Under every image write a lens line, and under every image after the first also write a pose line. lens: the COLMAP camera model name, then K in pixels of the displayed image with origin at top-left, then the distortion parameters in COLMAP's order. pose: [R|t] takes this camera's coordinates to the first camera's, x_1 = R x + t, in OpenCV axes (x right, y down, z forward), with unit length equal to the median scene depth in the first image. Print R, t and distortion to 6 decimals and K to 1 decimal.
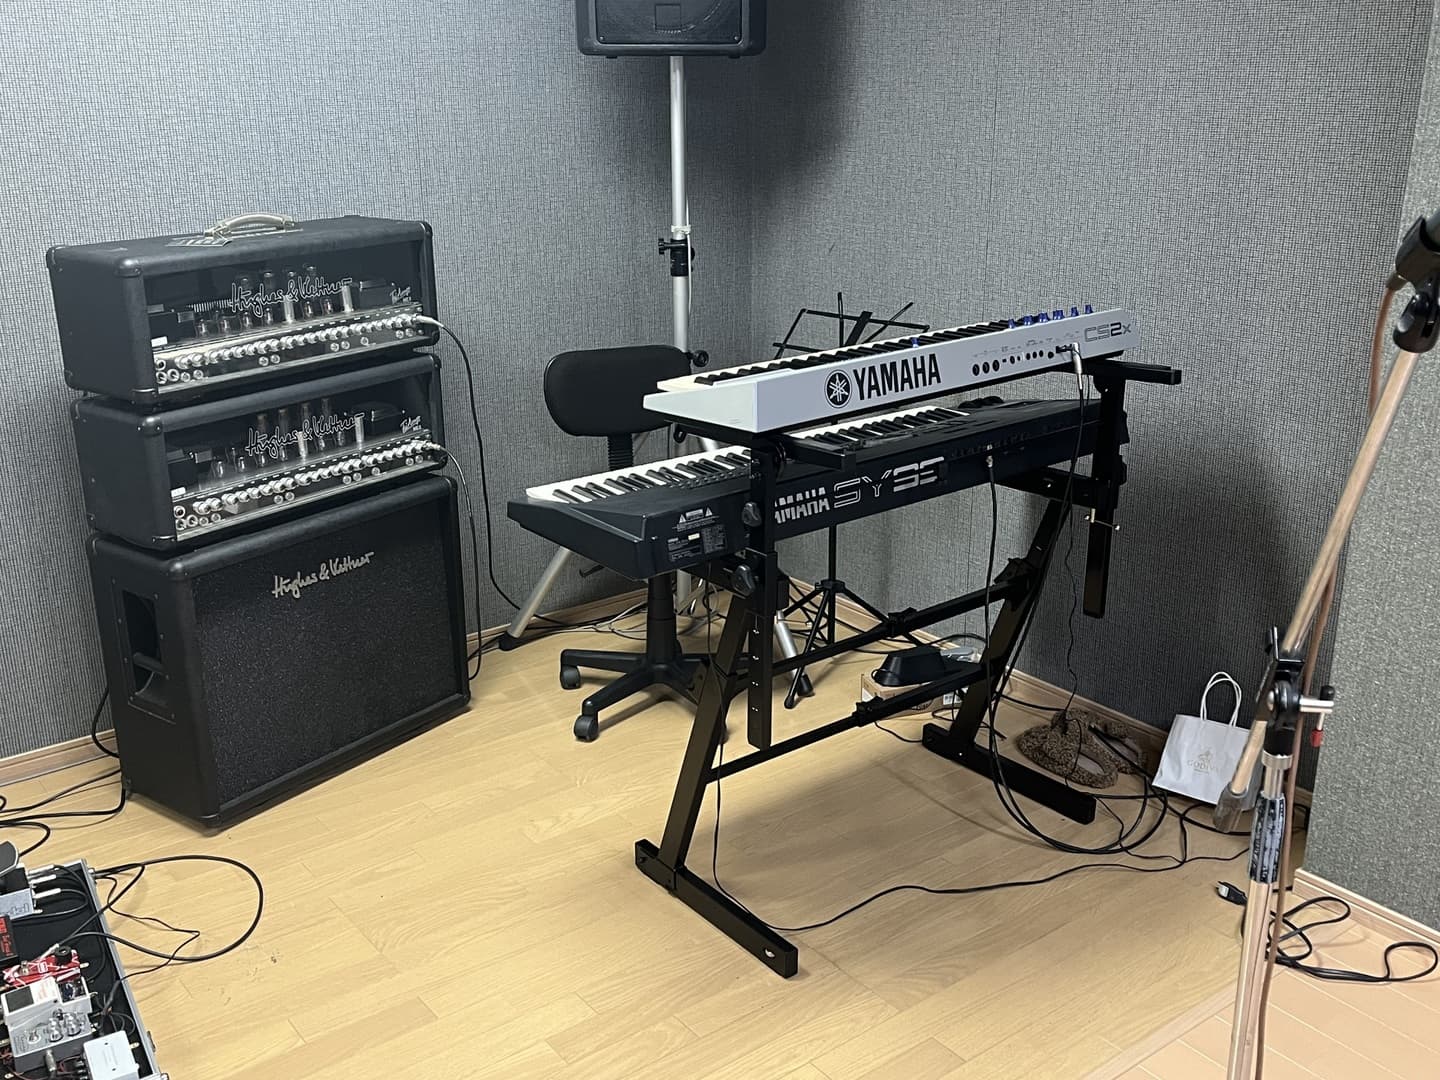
lens RADIAL K [[1443.1, 0, 720.0], [0, 1443.1, 540.0], [0, 0, 1]] dist [-0.003947, -0.007453]
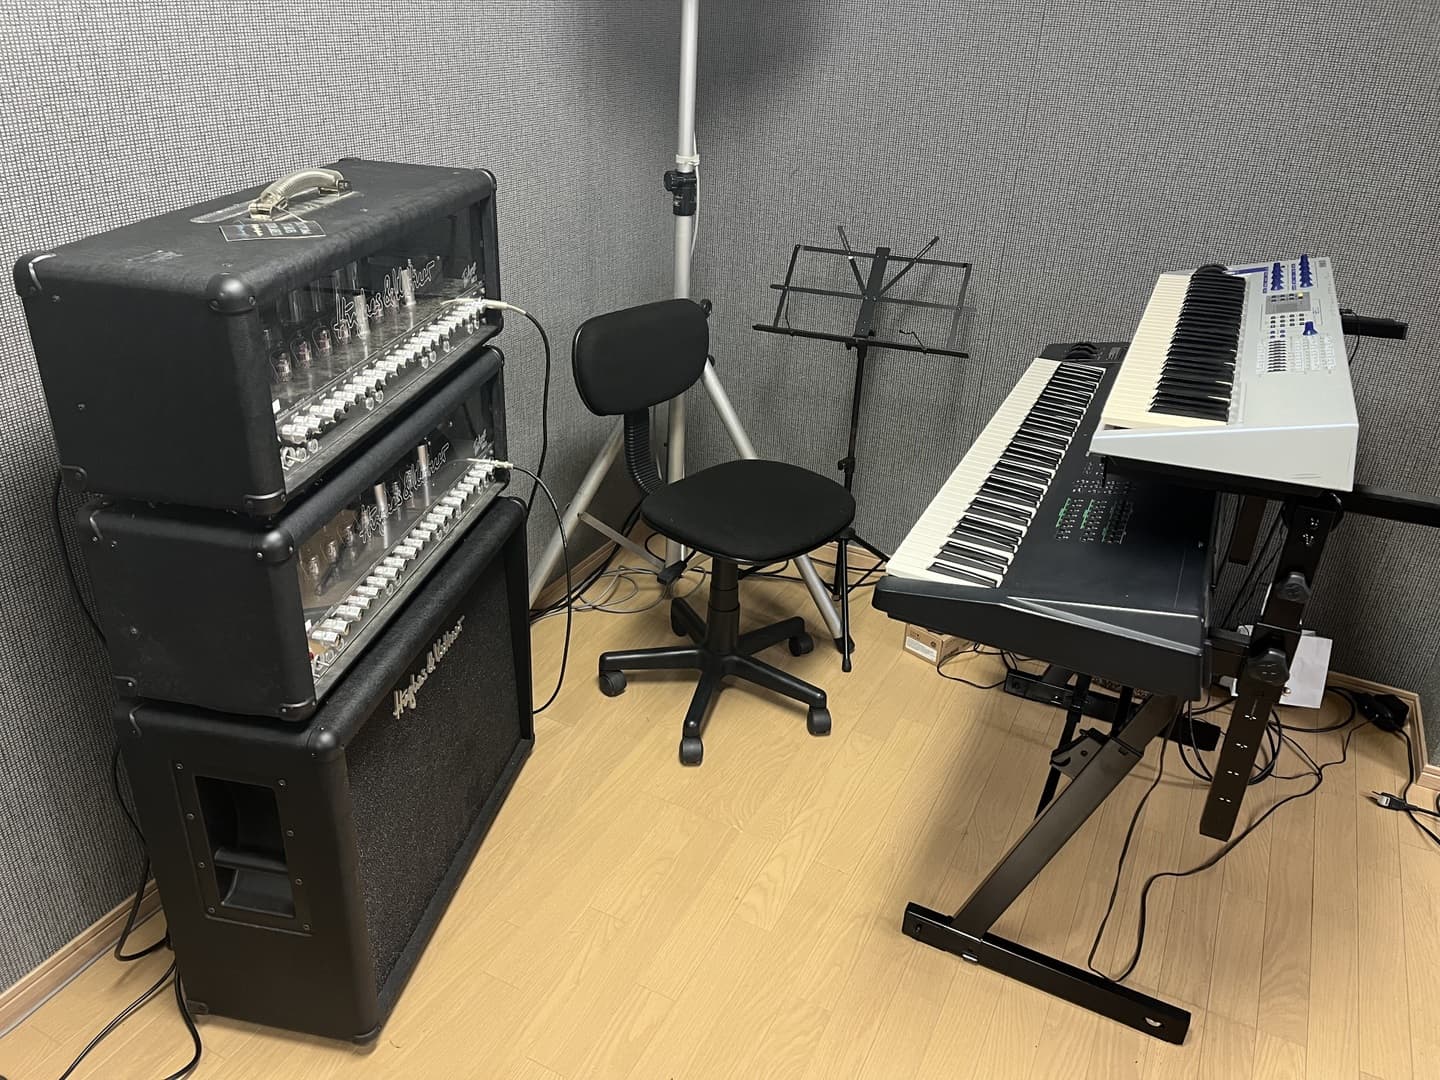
lens RADIAL K [[1101.5, 0, 720.0], [0, 1101.5, 540.0], [0, 0, 1]] dist [0.044106, -0.076119]
pose [[0.902637, -0.158739, 0.400060, -0.350061], [0.089697, 0.978472, 0.185867, -0.129792], [-0.420952, -0.131887, 0.897444, 0.420609]]
